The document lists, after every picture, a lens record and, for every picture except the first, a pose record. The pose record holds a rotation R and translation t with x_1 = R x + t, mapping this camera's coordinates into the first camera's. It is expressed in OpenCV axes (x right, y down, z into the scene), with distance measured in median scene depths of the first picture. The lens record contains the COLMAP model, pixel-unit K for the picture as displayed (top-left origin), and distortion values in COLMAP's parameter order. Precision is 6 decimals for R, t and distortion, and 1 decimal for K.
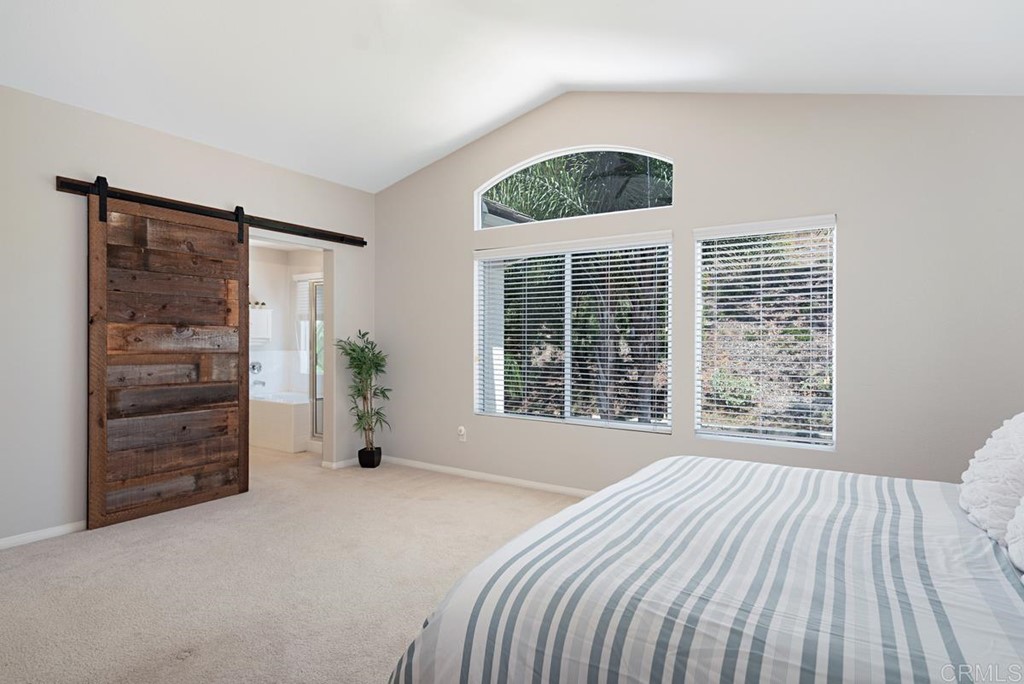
lens RADIAL K [[551.1, 0, 509.2], [0, 551.1, 342.3], [0, 0, 1]] dist [0.026929, 0.000516]
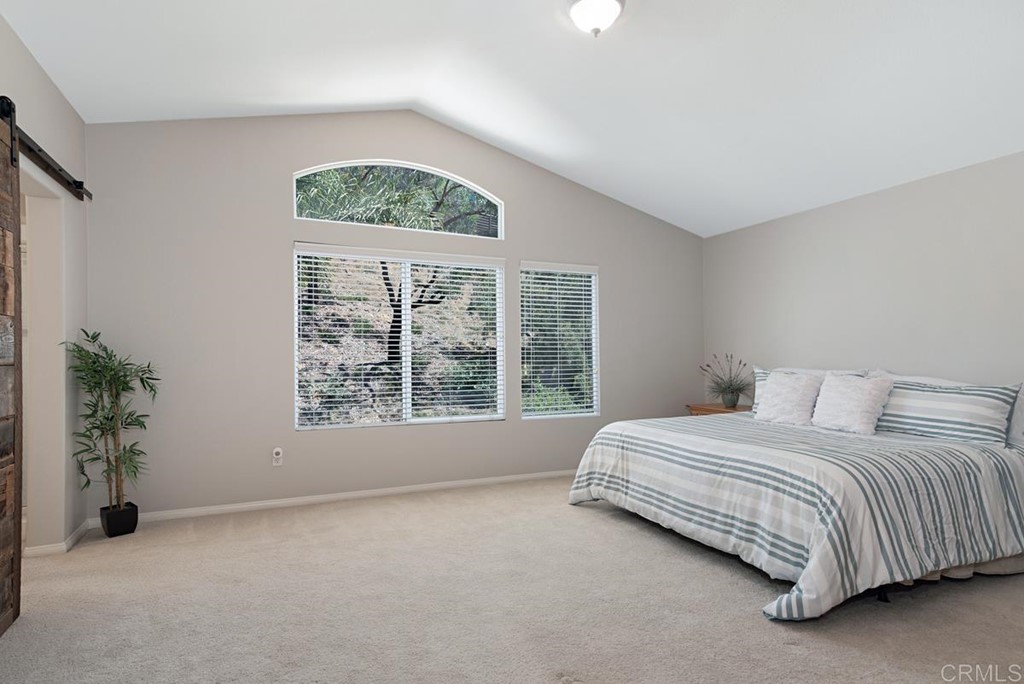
lens RADIAL K [[551.1, 0, 509.2], [0, 551.1, 342.3], [0, 0, 1]] dist [0.026929, 0.000516]
pose [[0.535428, 0.008417, 0.844539, -0.662734], [0.004167, 0.999912, -0.012607, 0.004441], [-0.844570, 0.010269, 0.535346, 0.270805]]
